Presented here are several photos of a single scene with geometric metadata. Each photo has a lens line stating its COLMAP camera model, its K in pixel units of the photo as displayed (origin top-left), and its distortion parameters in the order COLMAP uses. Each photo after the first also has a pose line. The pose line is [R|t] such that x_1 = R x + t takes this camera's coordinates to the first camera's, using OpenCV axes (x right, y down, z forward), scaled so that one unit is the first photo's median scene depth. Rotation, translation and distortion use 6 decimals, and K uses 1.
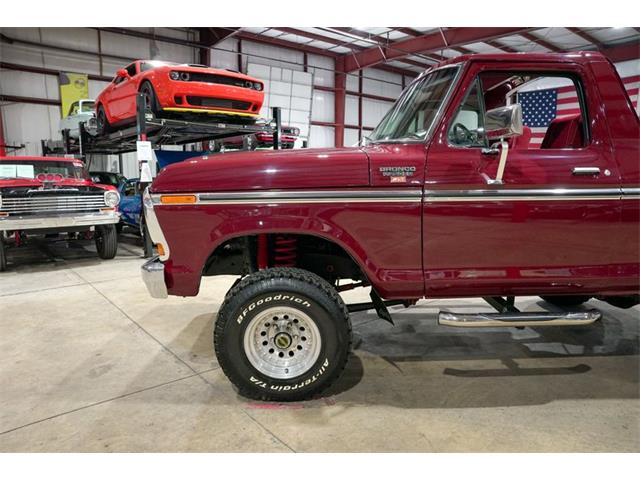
lens RADIAL K [[439.0, 0, 321.6], [0, 439.0, 239.1], [0, 0, 1]] dist [-0.144534, 0.114976]
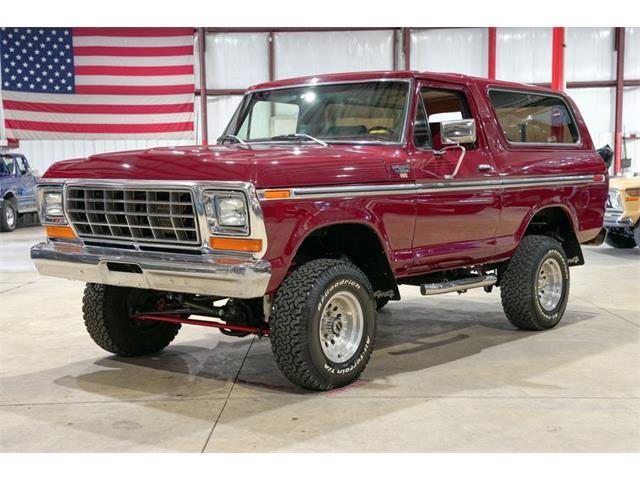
lens RADIAL K [[907.9, 0, 320.3], [0, 907.9, 235.0], [0, 0, 1]] dist [0.258500, -0.062317]
pose [[0.650756, -0.051044, 0.757569, -0.645689], [0.120847, 0.991982, -0.036970, 0.032443], [-0.749608, 0.115609, 0.651707, -0.161379]]
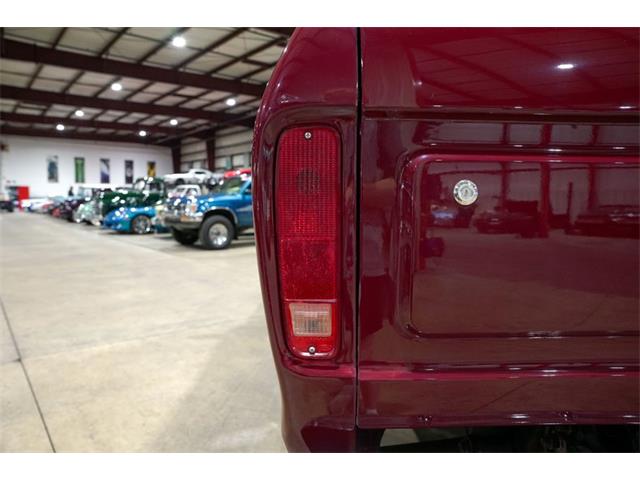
lens RADIAL K [[439.0, 0, 321.6], [0, 439.0, 239.1], [0, 0, 1]] dist [-0.144534, 0.114976]
pose [[0.004606, 0.089926, -0.995938, 0.606456], [-0.159536, 0.983258, 0.088044, -0.032068], [0.987181, 0.158482, 0.018875, 0.351188]]
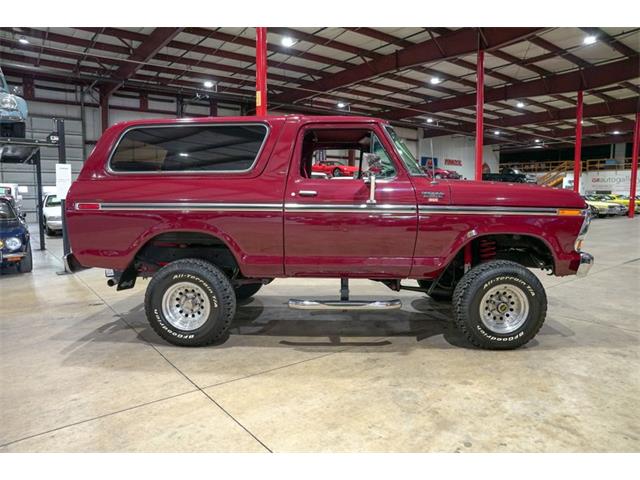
lens RADIAL K [[439.0, 0, 321.6], [0, 439.0, 239.1], [0, 0, 1]] dist [-0.144534, 0.114976]
pose [[-0.999305, -0.003169, 0.037146, 0.171734], [0.006106, 0.969012, 0.246937, -0.176293], [-0.036778, 0.246992, -0.968319, 1.151190]]
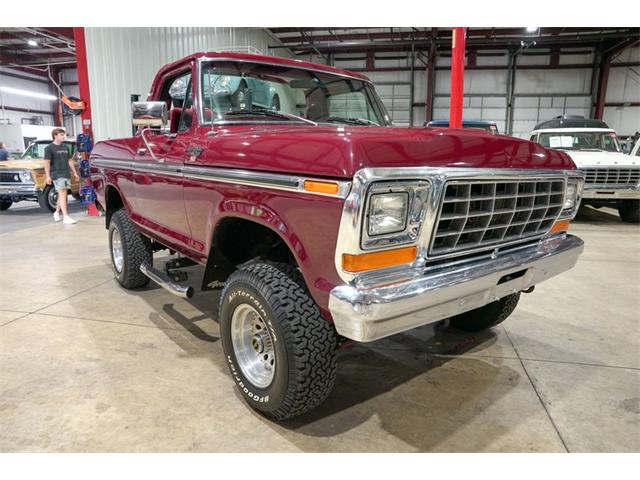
lens RADIAL K [[439.0, 0, 321.6], [0, 439.0, 239.1], [0, 0, 1]] dist [-0.144534, 0.114976]
pose [[-0.616565, -0.151025, 0.772683, -0.302187], [0.112138, 0.954577, 0.276058, -0.116293], [-0.779277, 0.256855, -0.571623, 0.770878]]
